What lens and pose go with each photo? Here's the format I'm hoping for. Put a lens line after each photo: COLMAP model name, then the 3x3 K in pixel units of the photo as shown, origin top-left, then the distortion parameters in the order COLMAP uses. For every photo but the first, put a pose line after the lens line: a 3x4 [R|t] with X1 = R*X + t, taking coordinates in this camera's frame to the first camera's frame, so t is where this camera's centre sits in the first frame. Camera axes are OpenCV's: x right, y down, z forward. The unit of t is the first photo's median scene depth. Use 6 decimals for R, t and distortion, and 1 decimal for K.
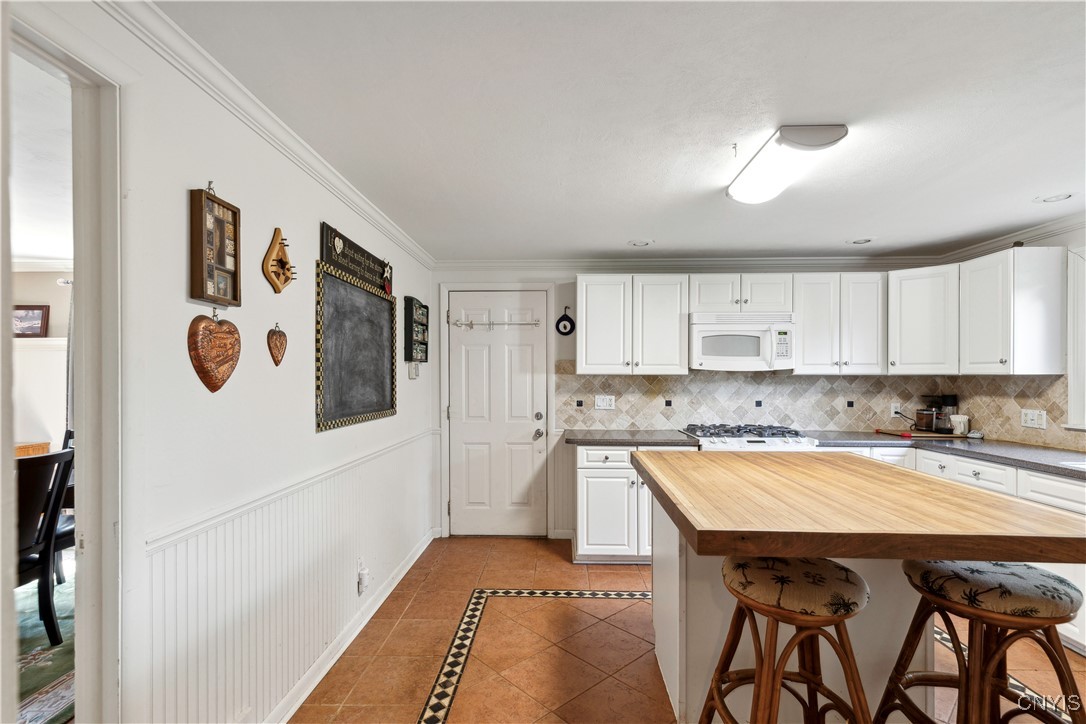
lens RADIAL K [[493.1, 0, 547.9], [0, 493.1, 382.4], [0, 0, 1]] dist [0.007656, -0.001459]
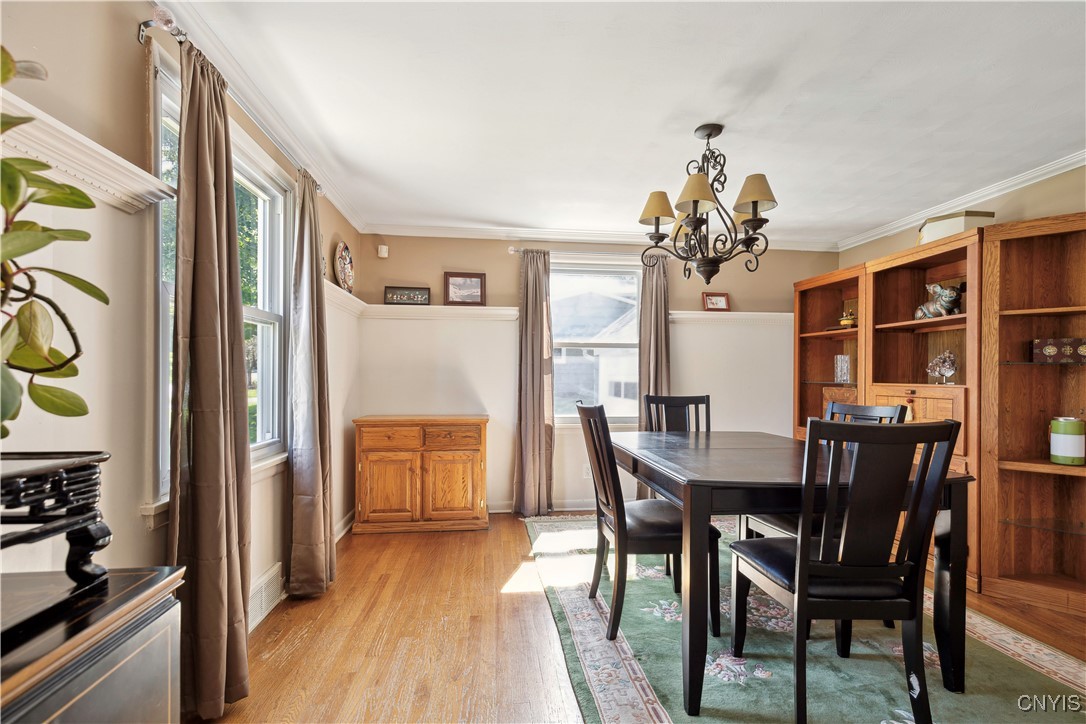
lens RADIAL K [[493.1, 0, 549.1], [0, 493.1, 376.2], [0, 0, 1]] dist [0.007656, -0.001459]
pose [[0.988181, -0.000359, 0.153289, -1.150457], [0.002019, 0.999941, -0.010673, 0.063631], [-0.153276, 0.010857, 0.988124, 0.030588]]
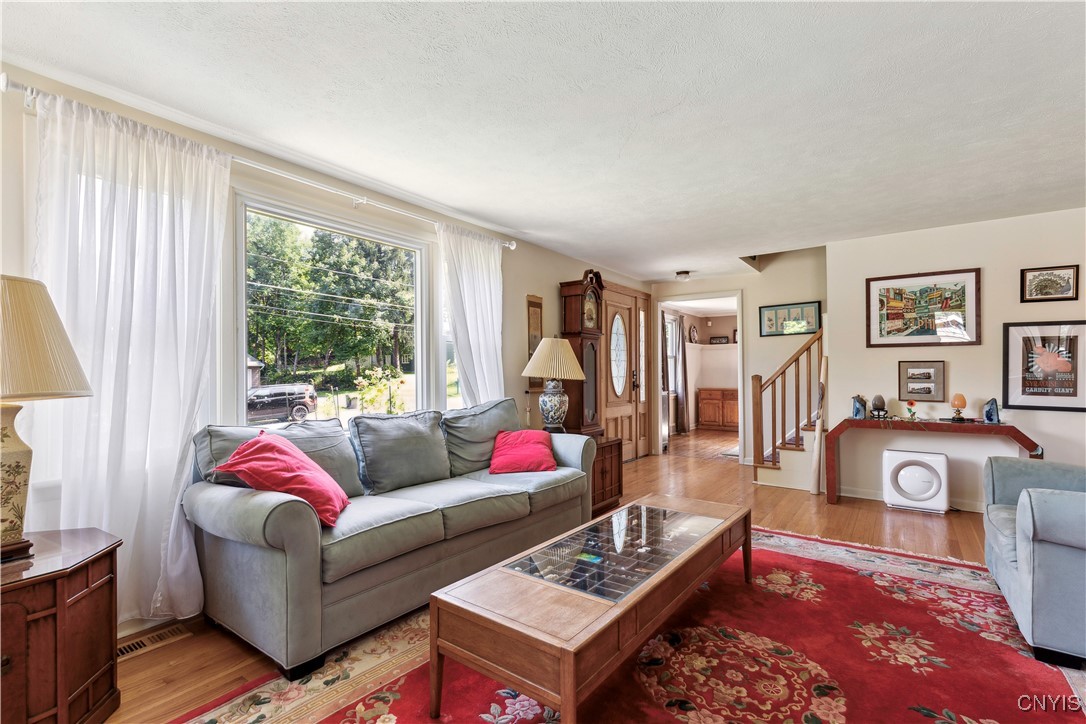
lens RADIAL K [[493.1, 0, 537.4], [0, 493.1, 370.6], [0, 0, 1]] dist [0.007656, -0.001459]
pose [[0.822942, -0.014558, -0.567939, -0.587246], [0.004426, 0.999806, -0.019215, 0.088914], [0.568109, 0.013299, 0.822846, -1.622672]]
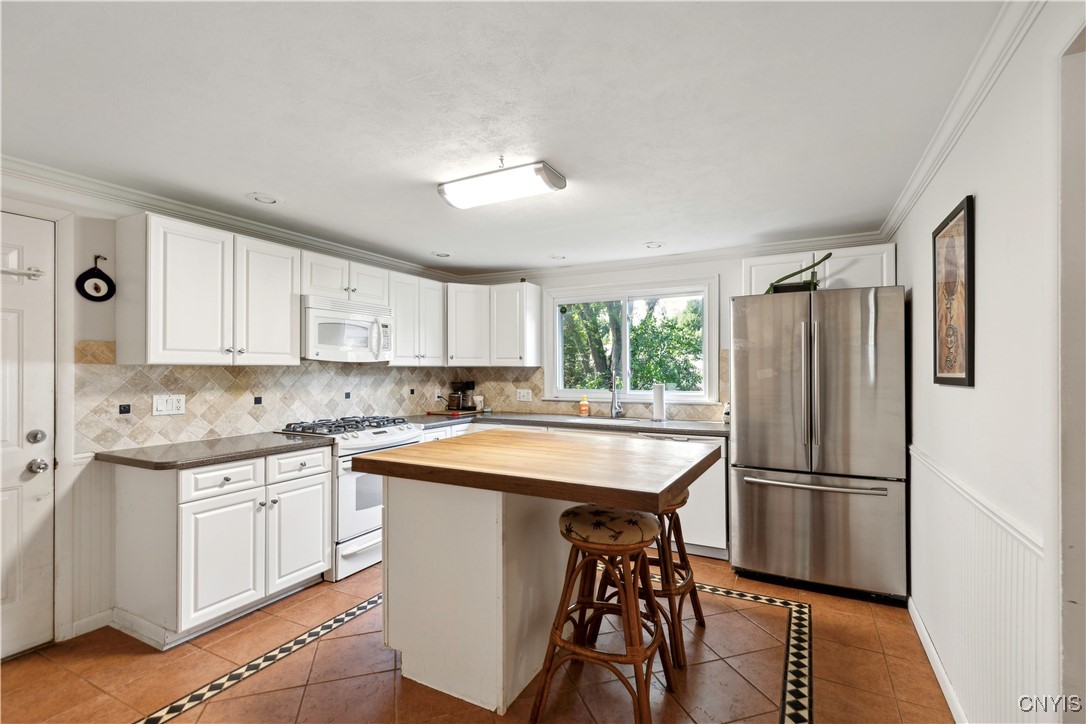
lens RADIAL K [[493.1, 0, 546.0], [0, 493.1, 367.4], [0, 0, 1]] dist [0.007656, -0.001459]
pose [[0.441096, 0.000673, 0.897460, -0.302637], [0.010867, 0.999922, -0.006091, -0.002256], [-0.897394, 0.012440, 0.441055, 0.234100]]
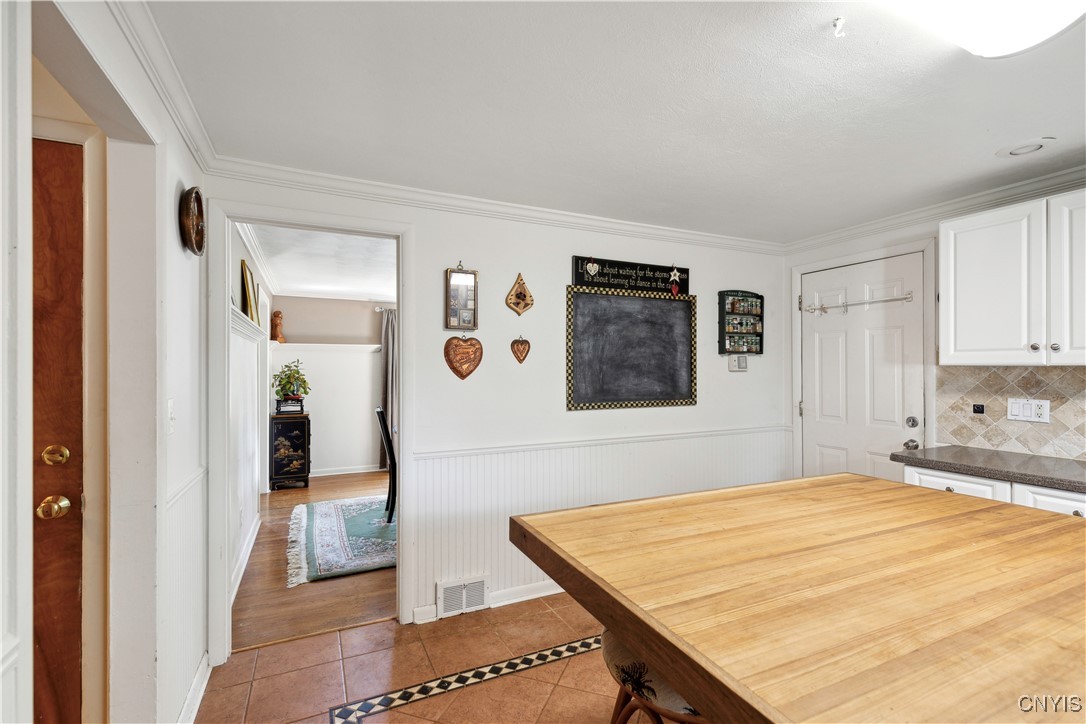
lens RADIAL K [[493.1, 0, 550.2], [0, 493.1, 367.2], [0, 0, 1]] dist [0.007656, -0.001459]
pose [[0.460662, -0.003166, -0.887570, 0.430356], [-0.006611, 0.999954, -0.006998, -0.005736], [0.887551, 0.009091, 0.460620, 0.193014]]
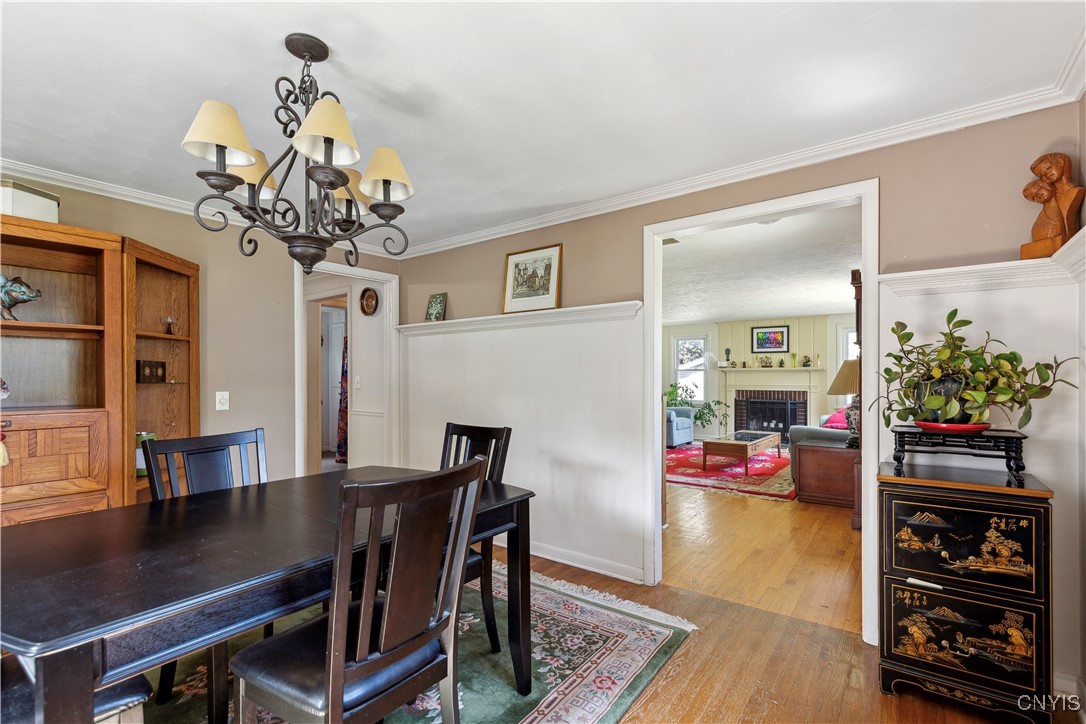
lens RADIAL K [[493.1, 0, 544.2], [0, 493.1, 377.2], [0, 0, 1]] dist [0.007656, -0.001459]
pose [[-0.820434, -0.005737, 0.571713, -1.269934], [0.004932, 0.999841, 0.017111, 0.013635], [-0.571720, 0.016858, -0.820275, 0.859664]]
